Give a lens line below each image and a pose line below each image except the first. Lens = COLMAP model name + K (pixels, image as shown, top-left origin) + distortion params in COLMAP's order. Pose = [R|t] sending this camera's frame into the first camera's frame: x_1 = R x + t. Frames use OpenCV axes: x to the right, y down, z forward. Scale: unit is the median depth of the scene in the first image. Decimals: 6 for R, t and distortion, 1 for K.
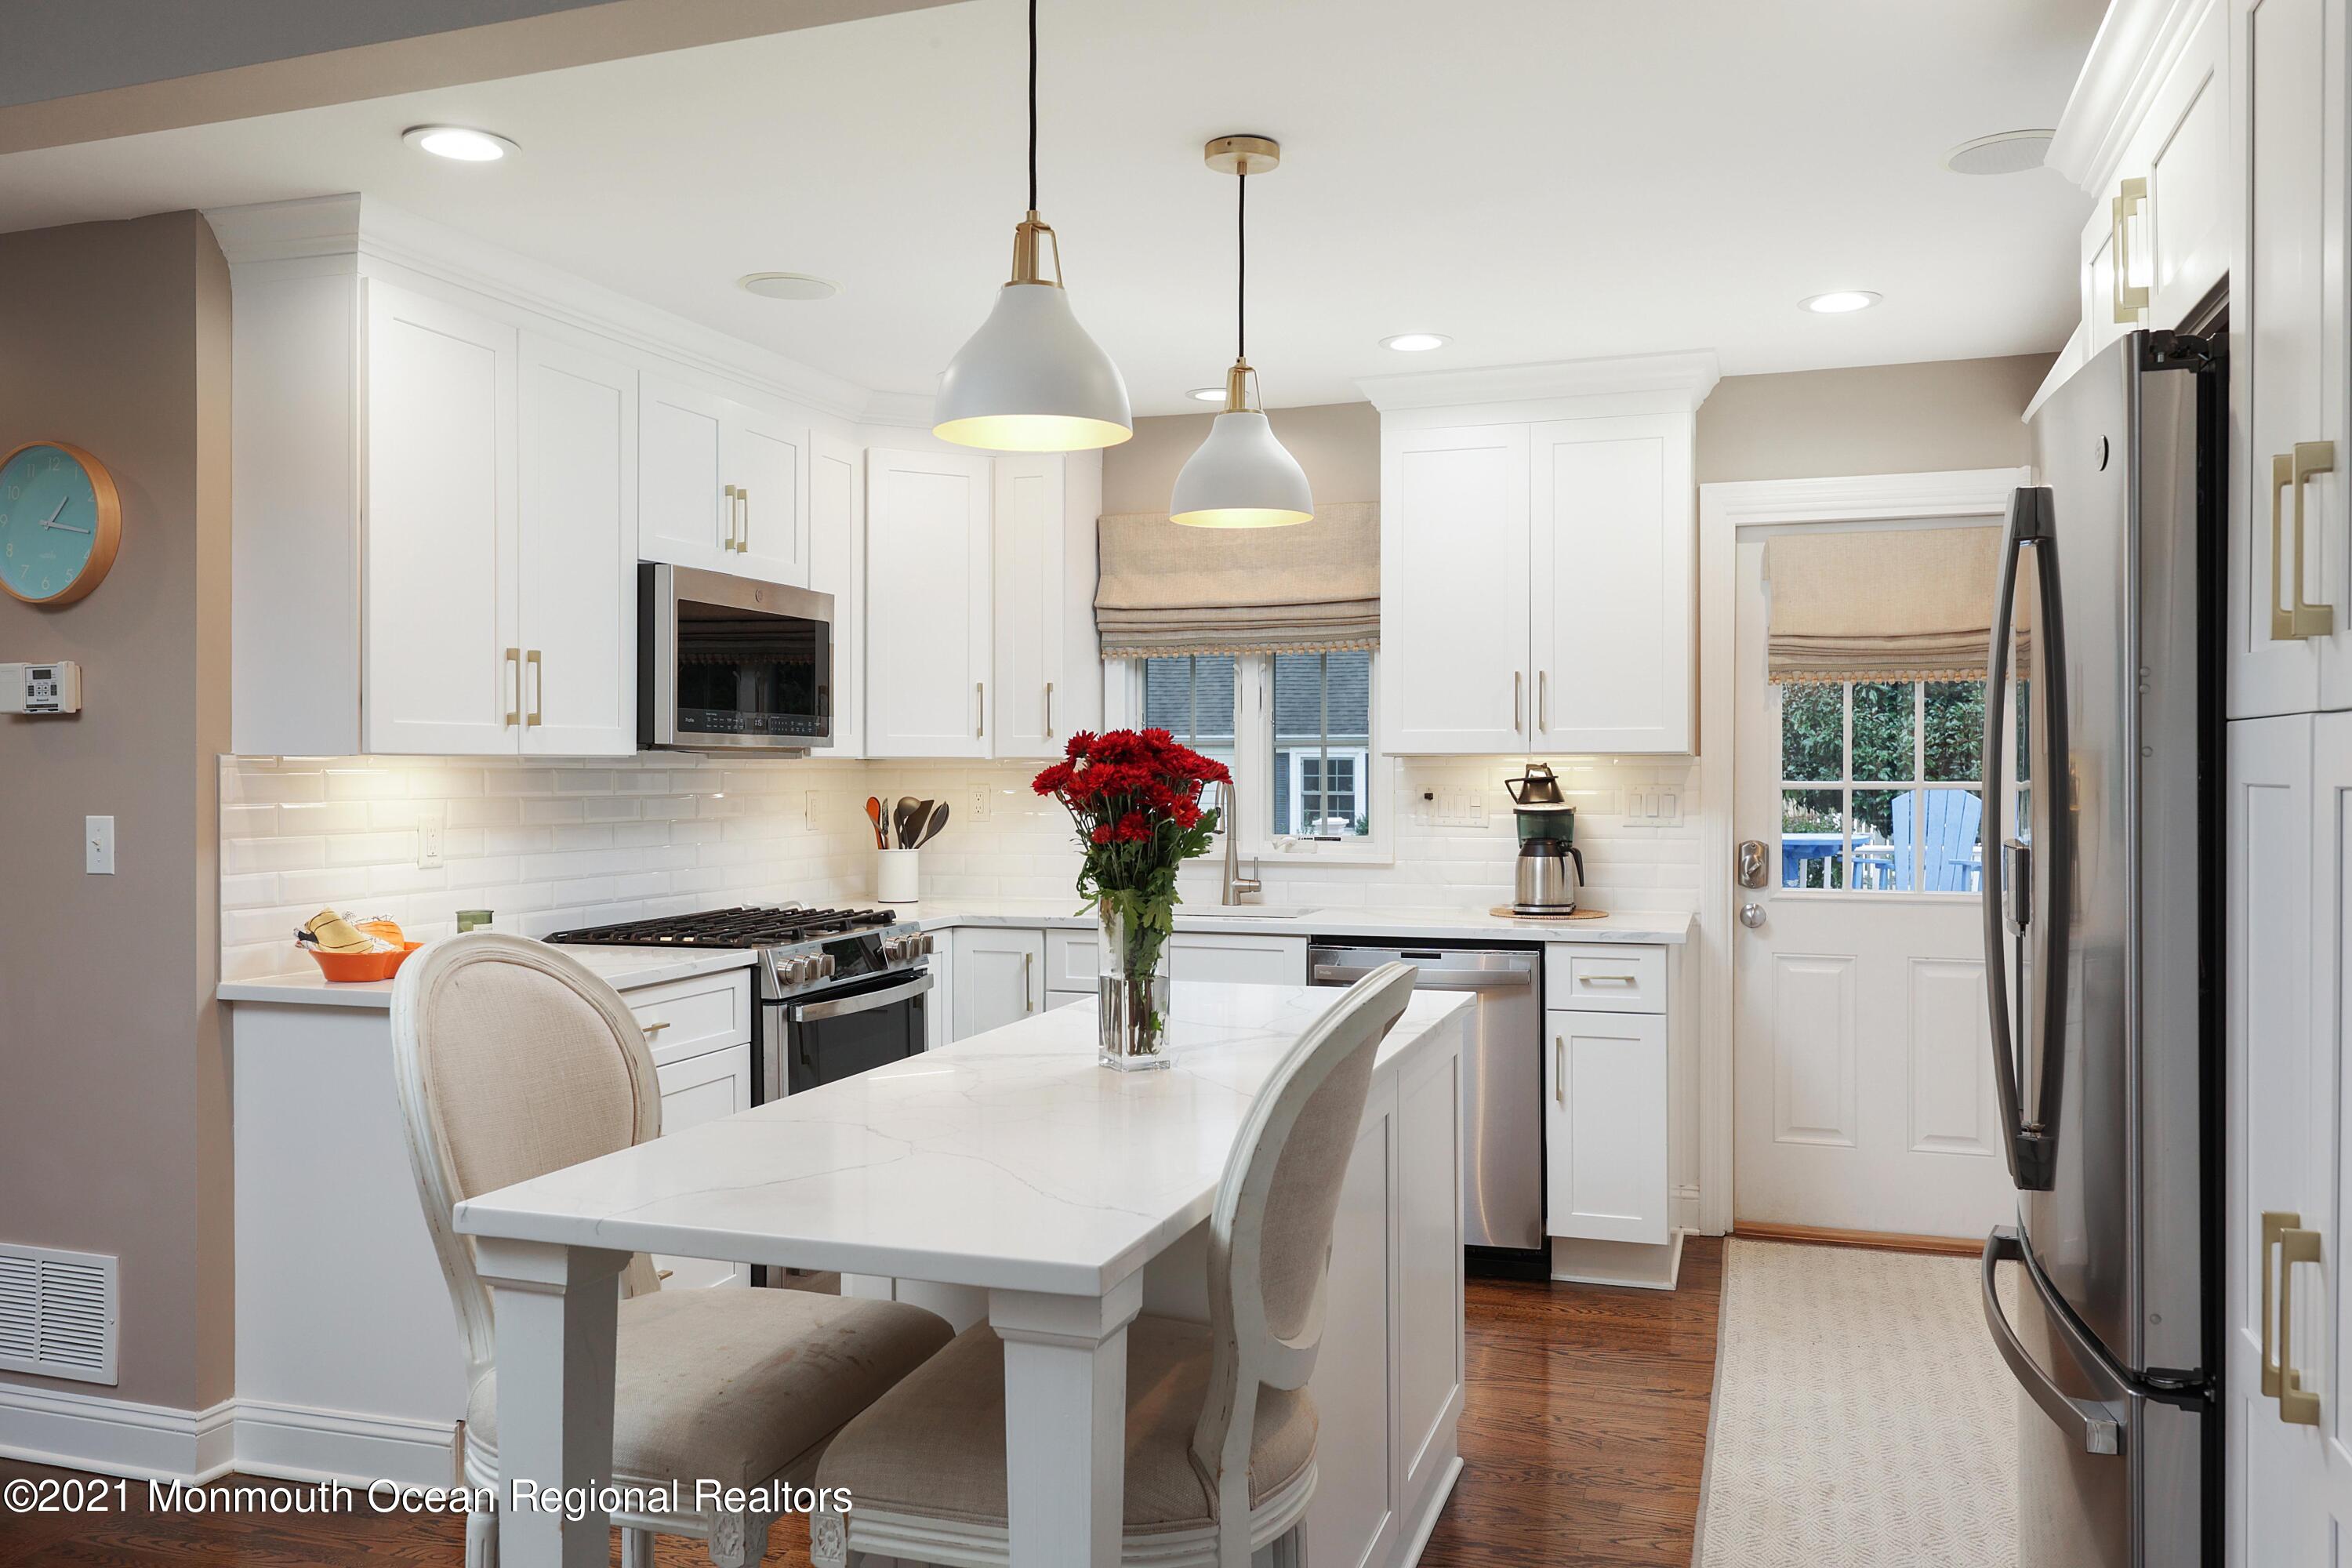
lens RADIAL K [[1712.7, 0, 1241.7], [0, 1712.7, 778.2], [0, 0, 1]] dist [-0.001900, 0.000308]
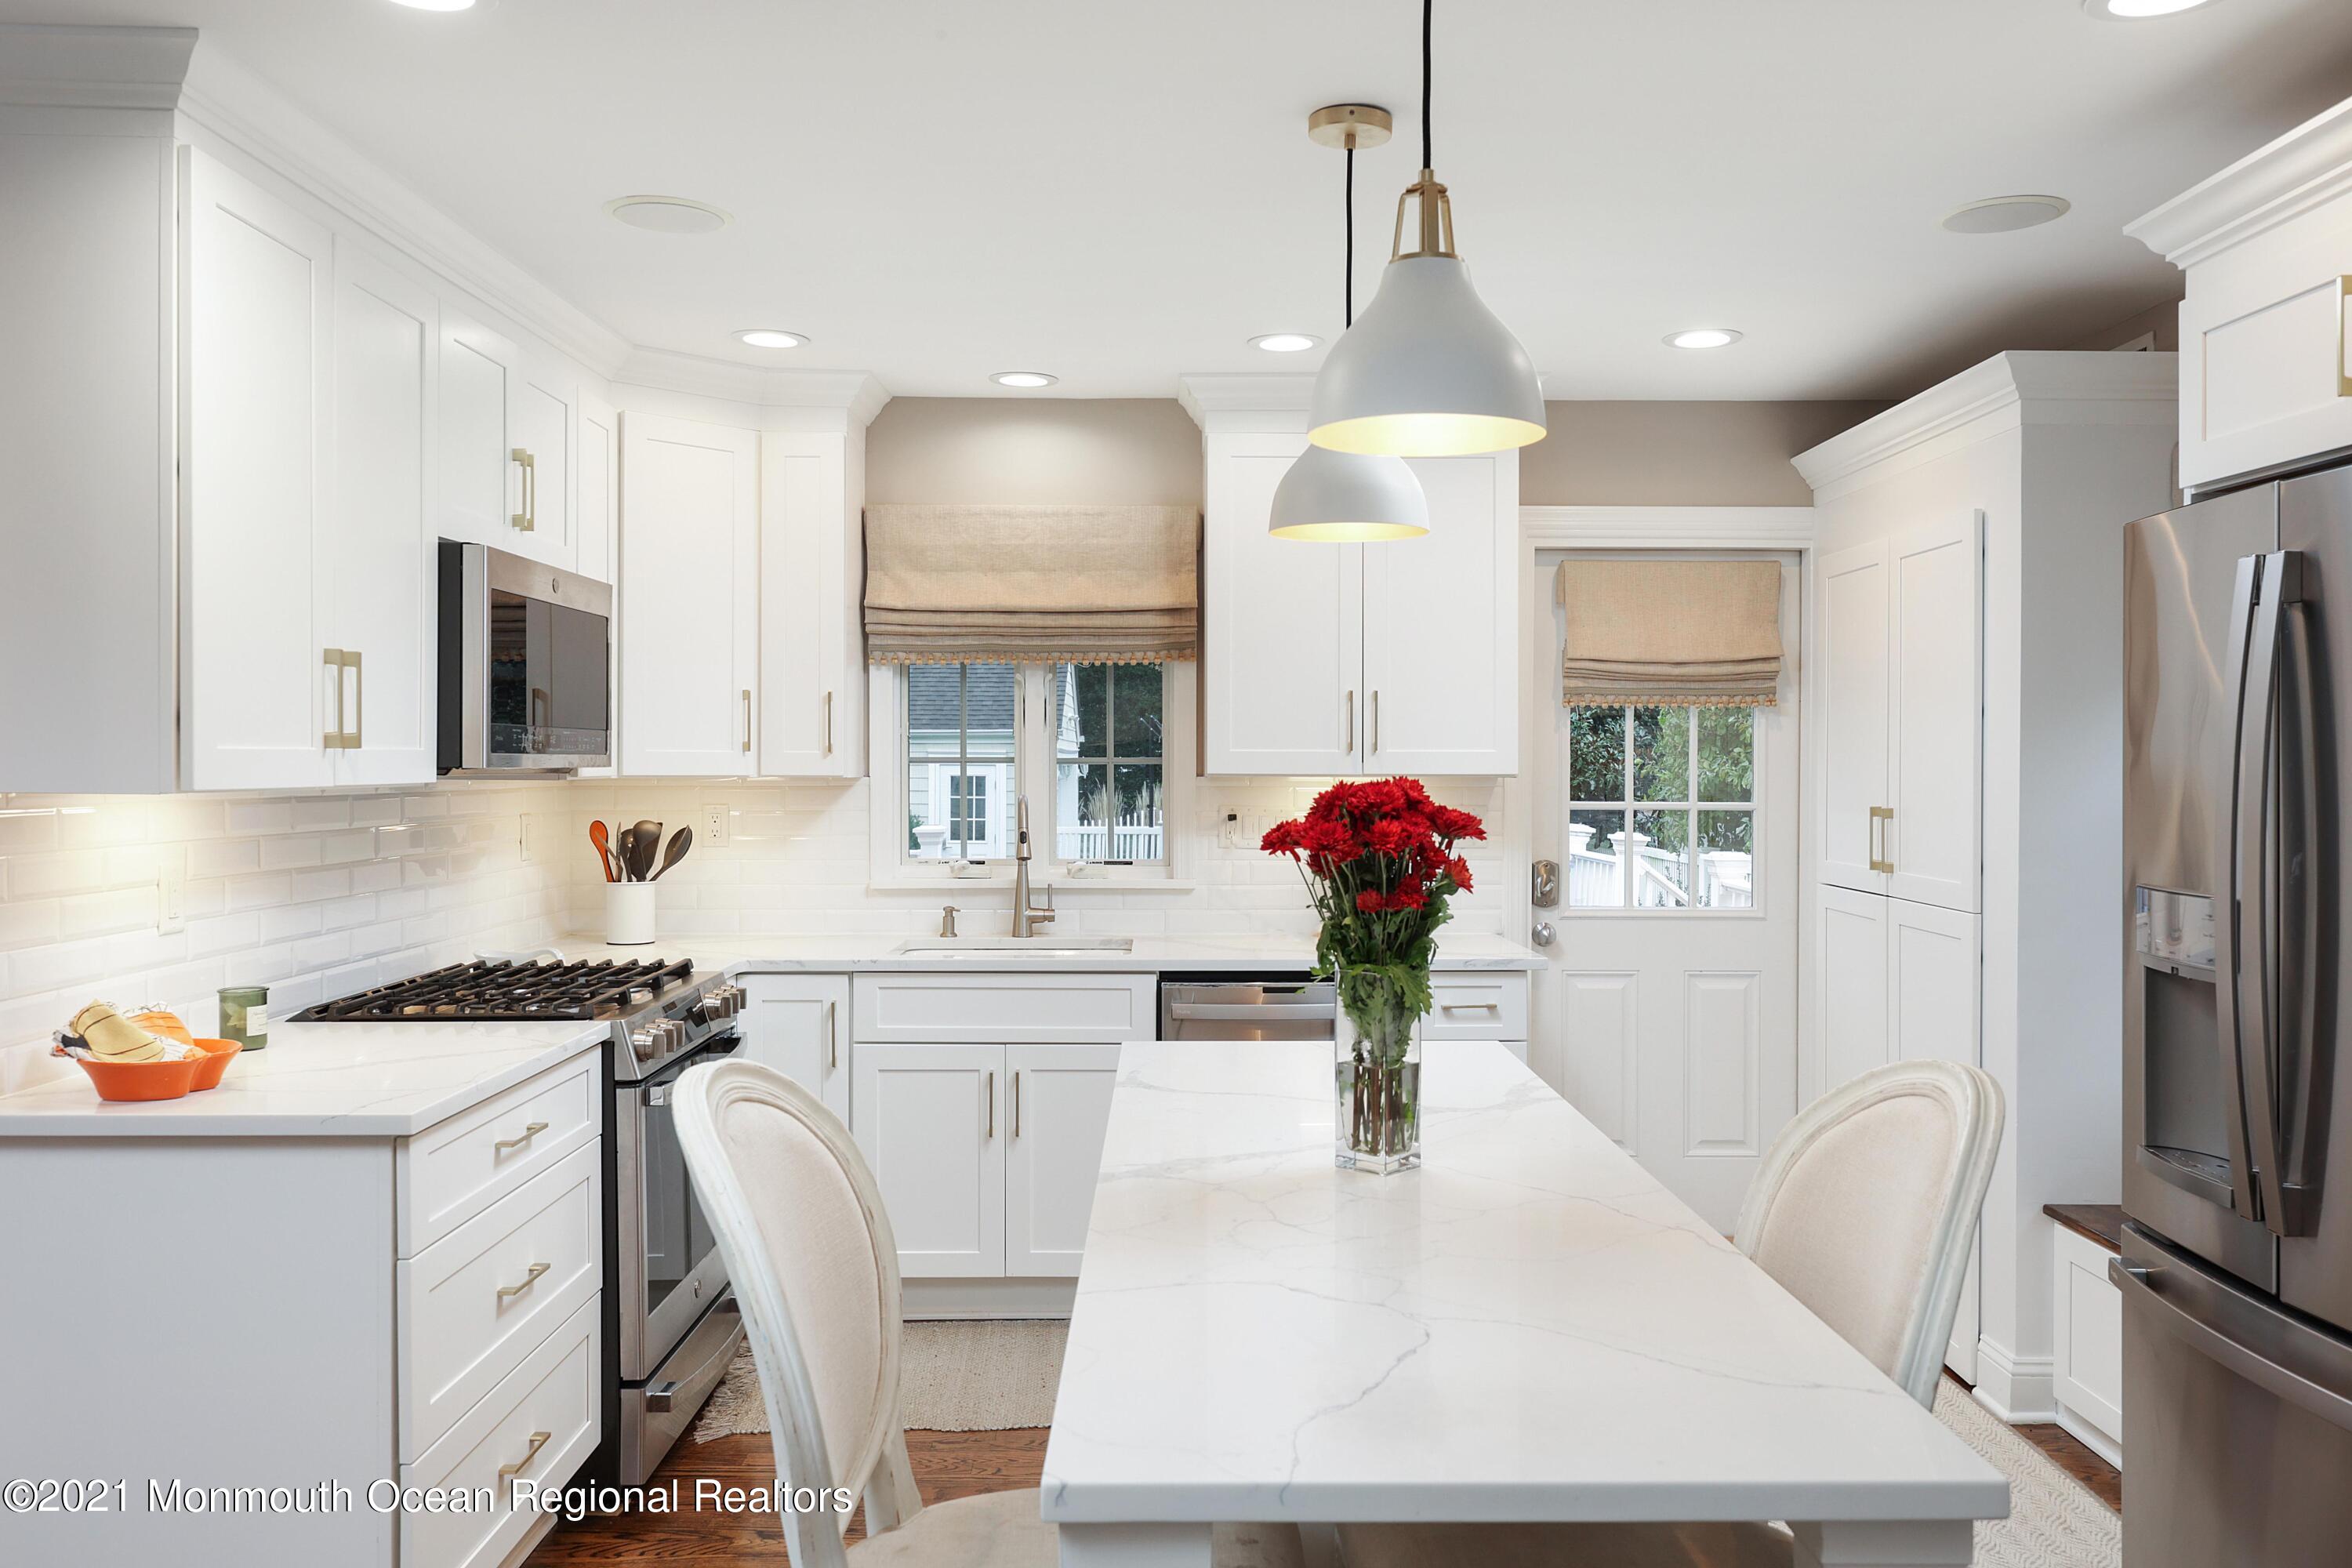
lens RADIAL K [[1712.7, 0, 1241.7], [0, 1712.7, 778.2], [0, 0, 1]] dist [-0.001900, 0.000308]
pose [[0.947699, 0.002185, 0.319158, -0.210271], [-0.003370, 0.999989, 0.003161, -0.015916], [-0.319147, -0.004071, 0.947696, 0.103944]]
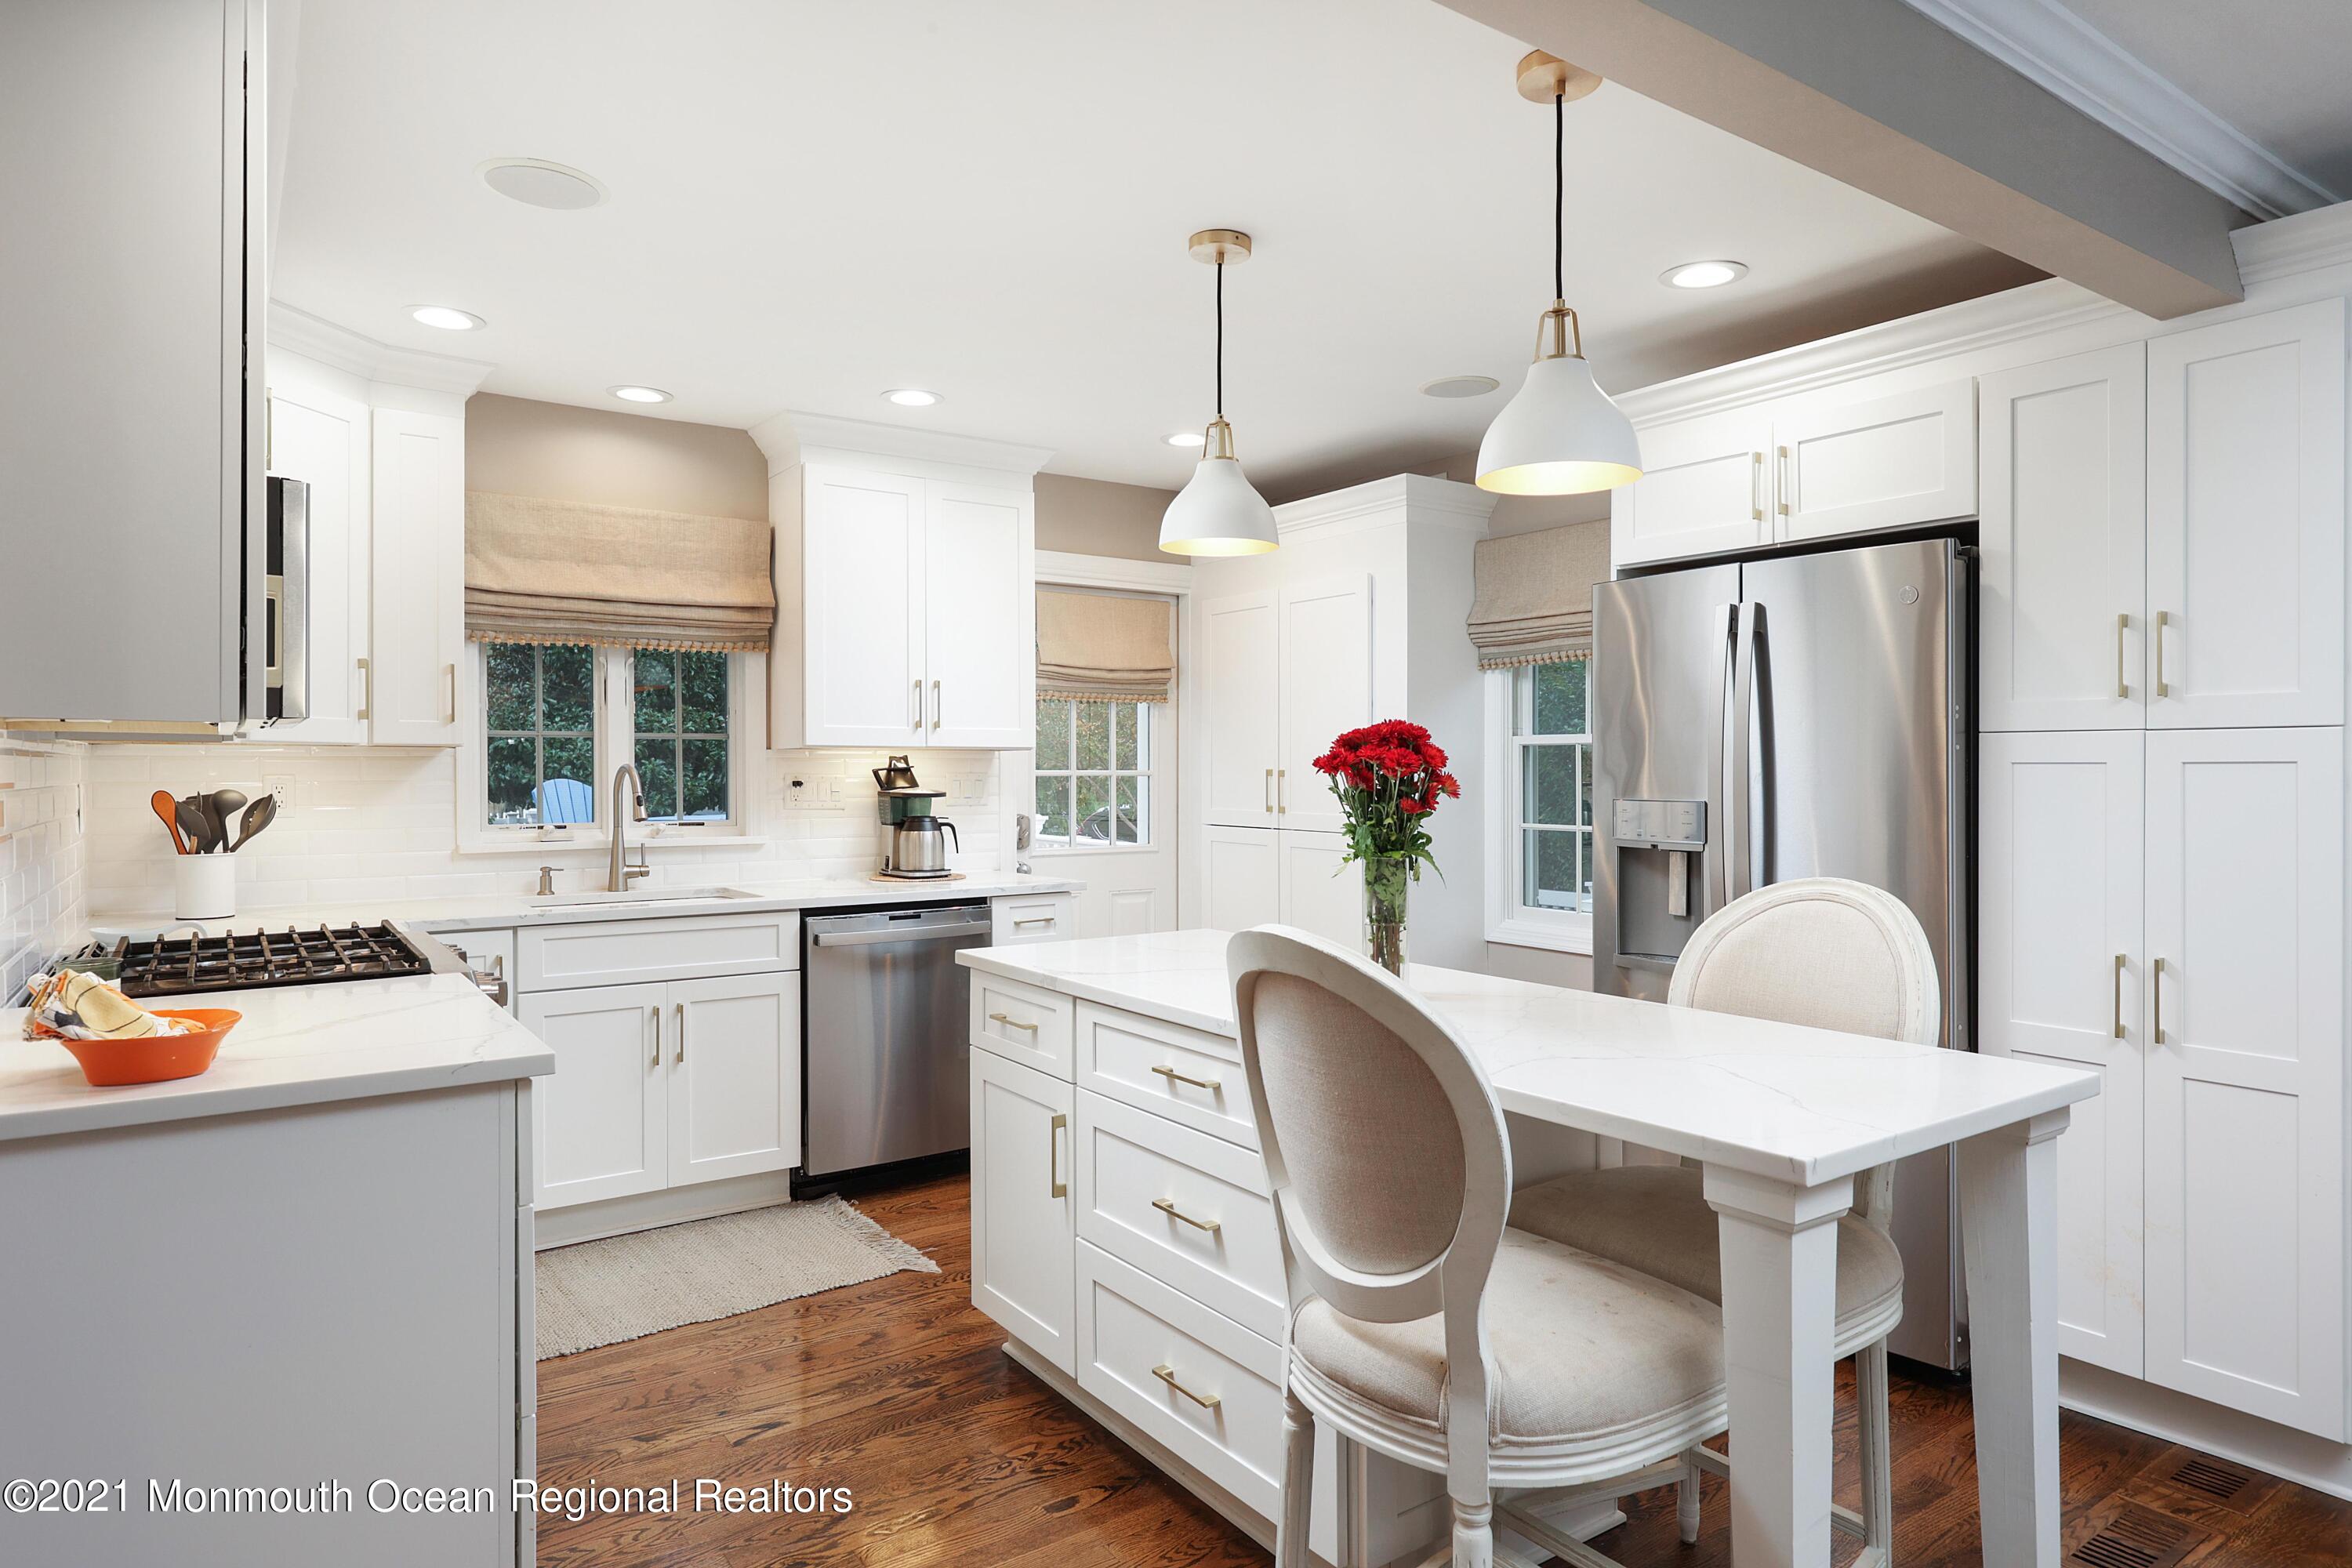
lens RADIAL K [[1292.7, 0, 1196.9], [0, 1292.7, 772.0], [0, 0, 1]] dist [0.002572, 0.000940]
pose [[0.623457, -0.000869, 0.781857, -0.444822], [0.002261, 0.999997, -0.000692, 0.004408], [-0.781854, 0.002199, 0.623458, 0.273403]]
